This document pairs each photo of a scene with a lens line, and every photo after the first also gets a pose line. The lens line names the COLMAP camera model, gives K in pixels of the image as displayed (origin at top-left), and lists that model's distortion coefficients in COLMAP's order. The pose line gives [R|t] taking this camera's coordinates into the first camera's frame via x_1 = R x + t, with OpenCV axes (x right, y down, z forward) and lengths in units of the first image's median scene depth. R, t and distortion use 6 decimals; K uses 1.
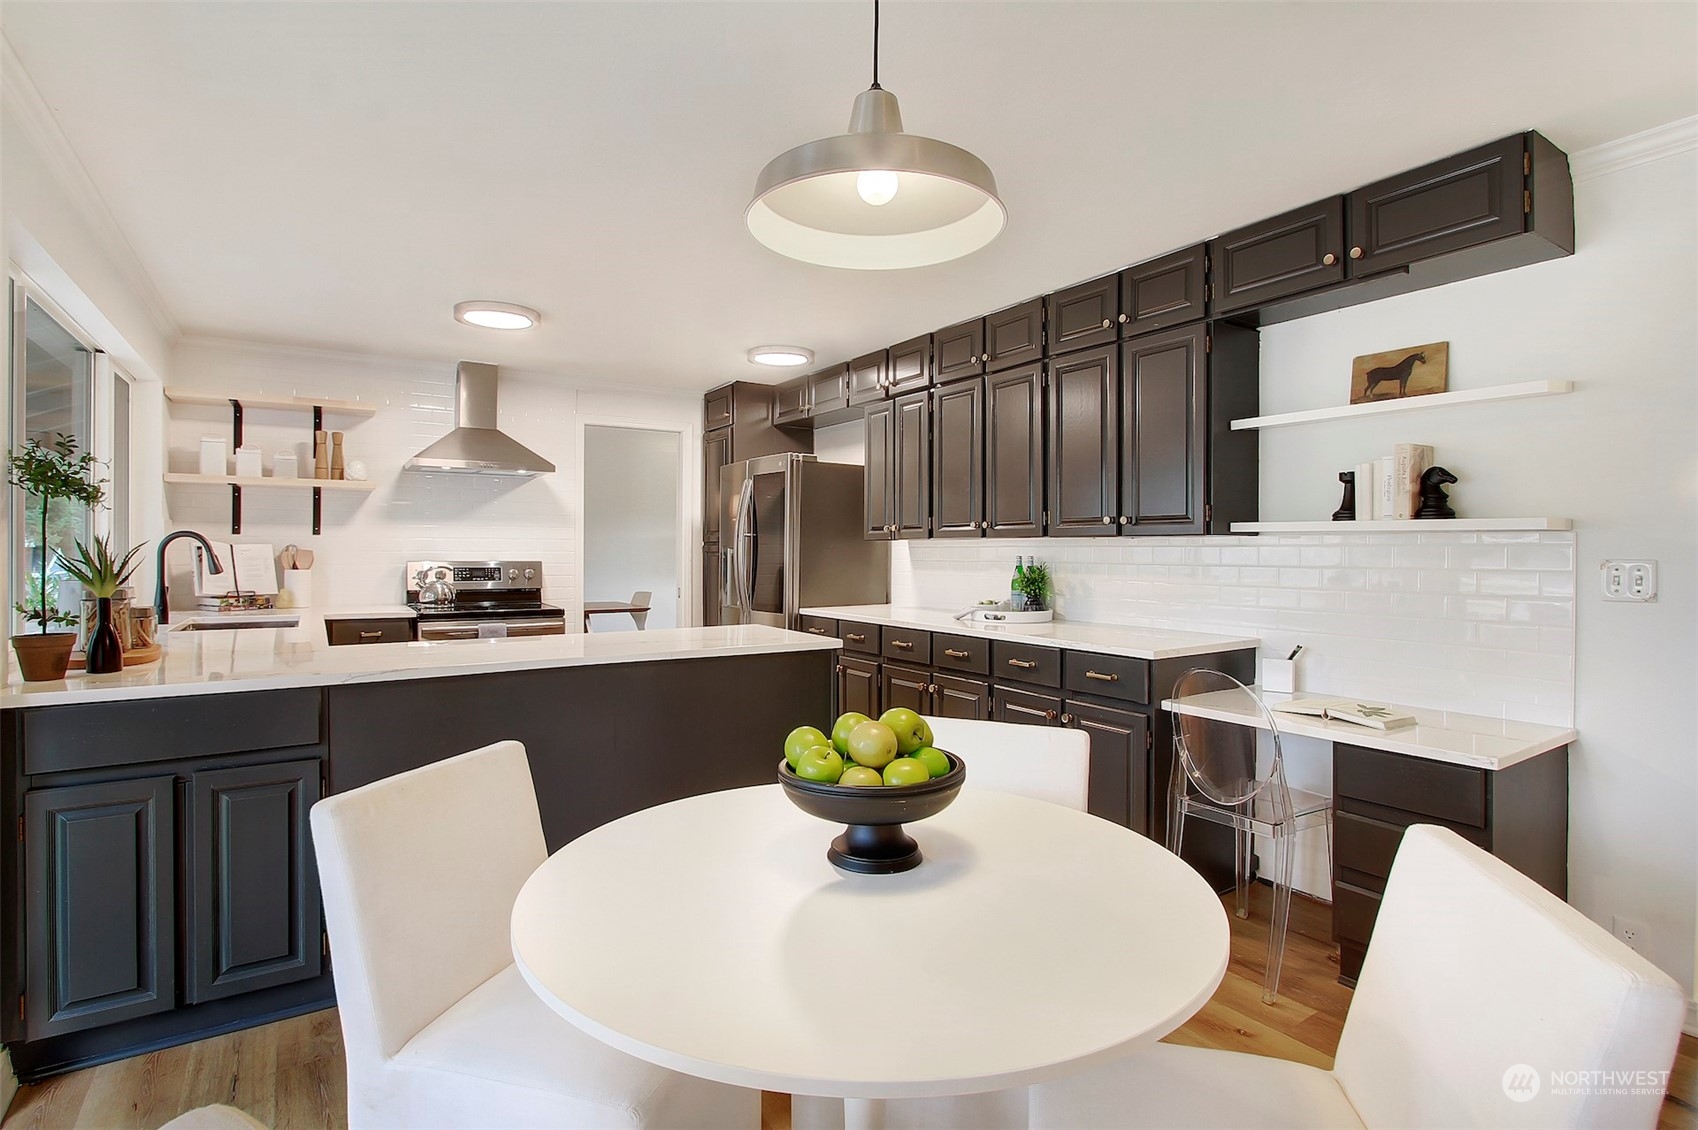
lens RADIAL K [[839.7, 0, 767.2], [0, 839.7, 551.9], [0, 0, 1]] dist [-0.009516, -0.000299]
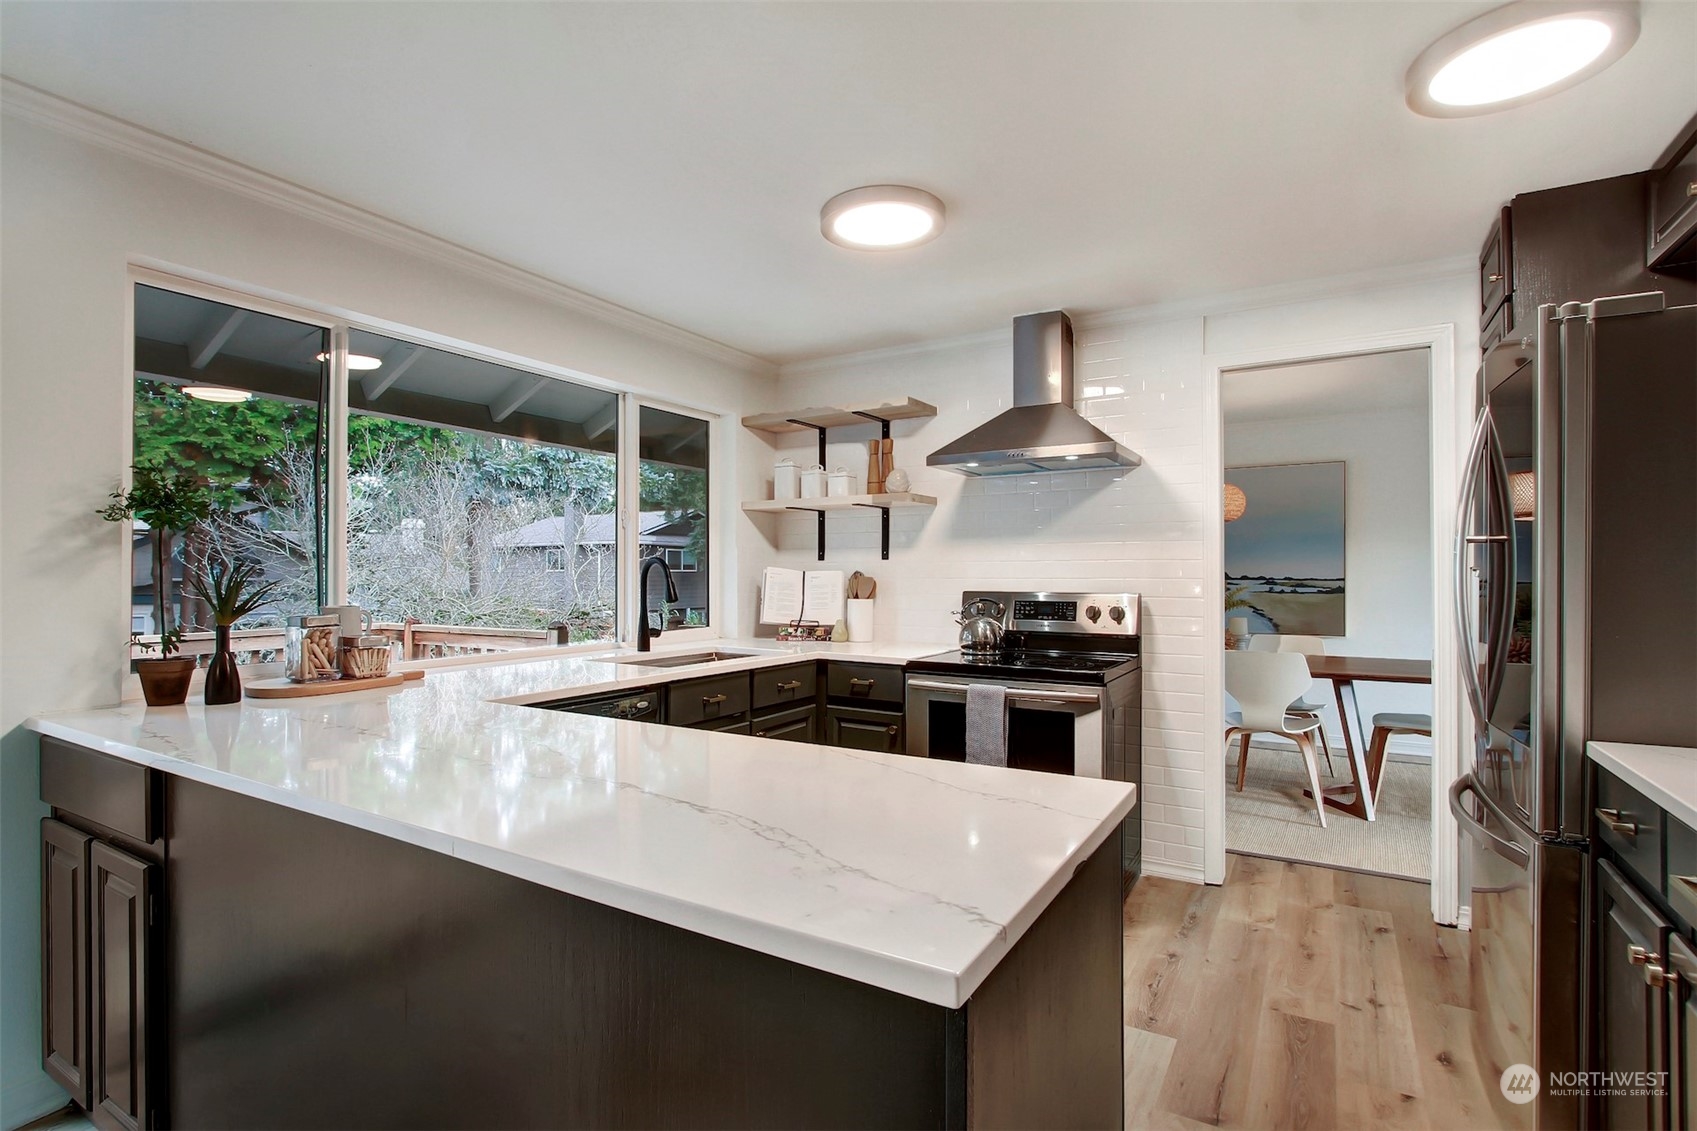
lens RADIAL K [[794.0, 0, 851.7], [0, 794.0, 570.7], [0, 0, 1]] dist [-0.004967, -0.000270]
pose [[0.501682, -0.008235, -0.865013, 0.189549], [-0.002132, 0.999940, -0.010755, 0.000268], [0.865049, 0.007240, 0.501634, 0.632185]]
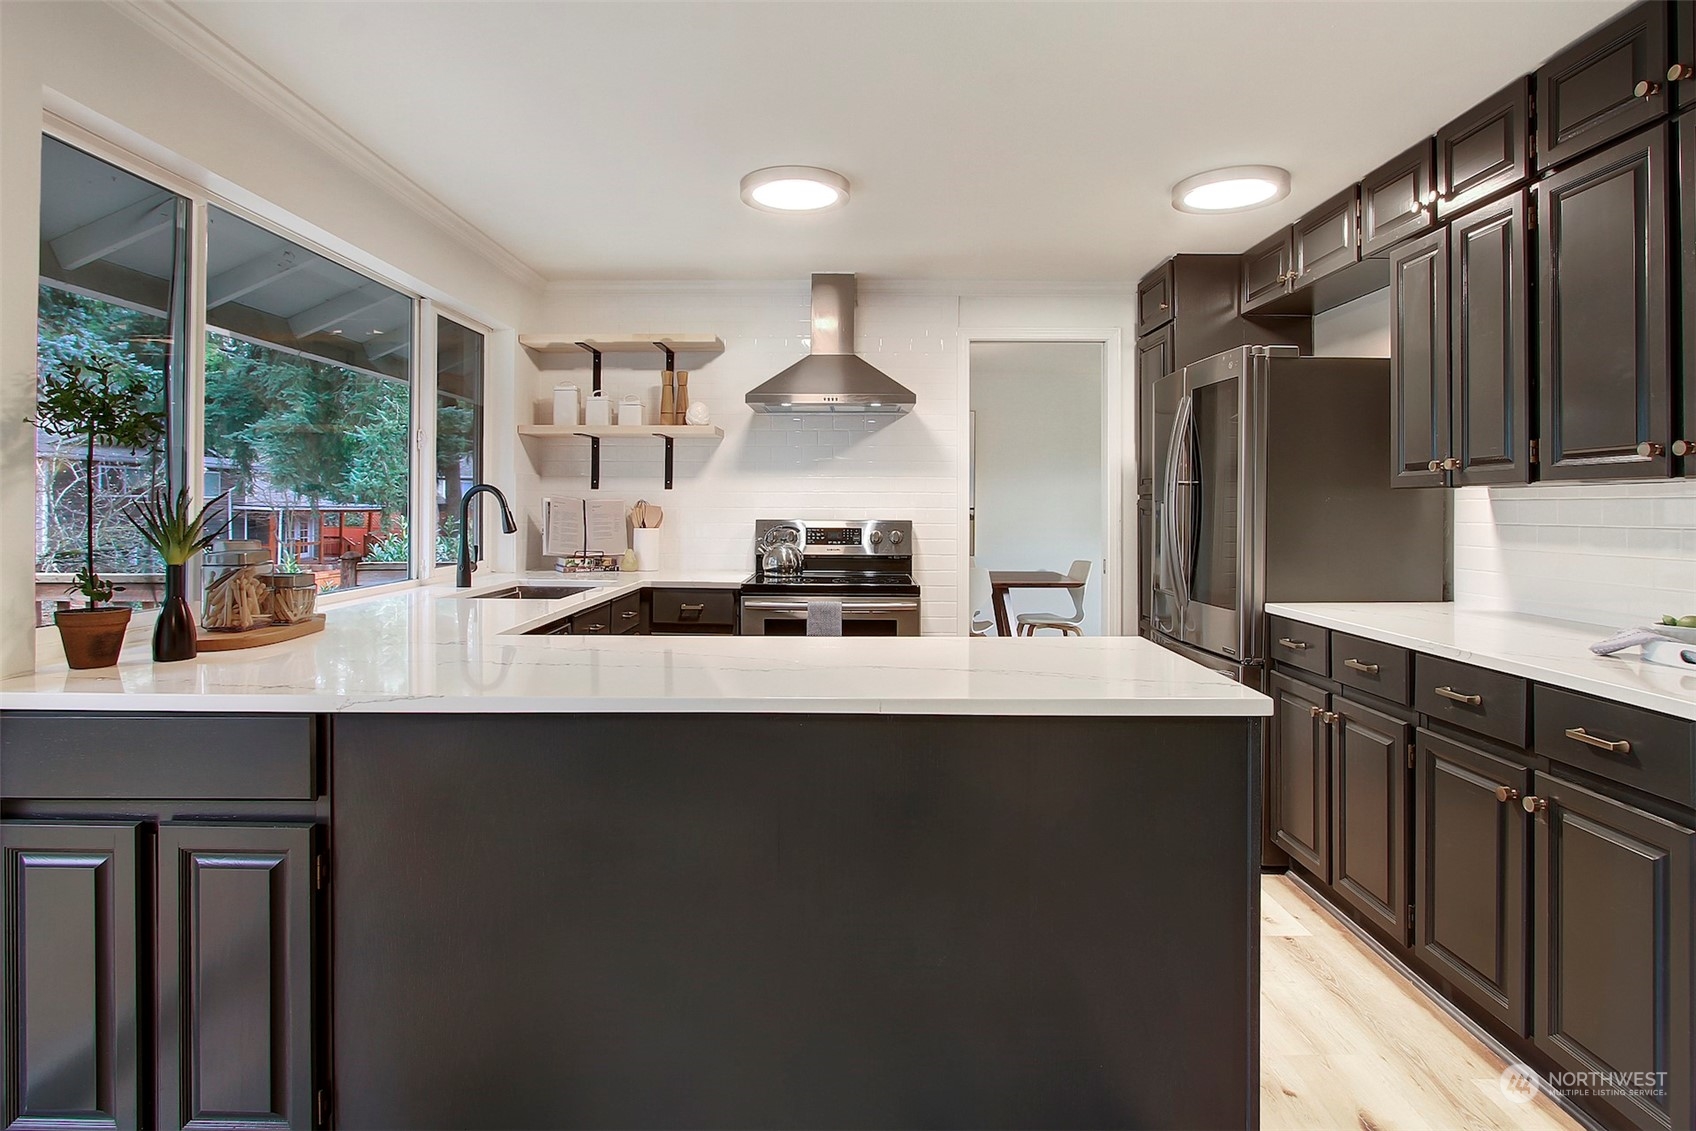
lens RADIAL K [[865.6, 0, 839.5], [0, 865.6, 496.7], [0, 0, 1]] dist [-0.004292, -0.000643]
pose [[0.869285, -0.005317, -0.494283, 0.084982], [-0.002137, 0.999892, -0.014514, 0.000843], [0.494307, 0.013673, 0.869180, 0.332485]]
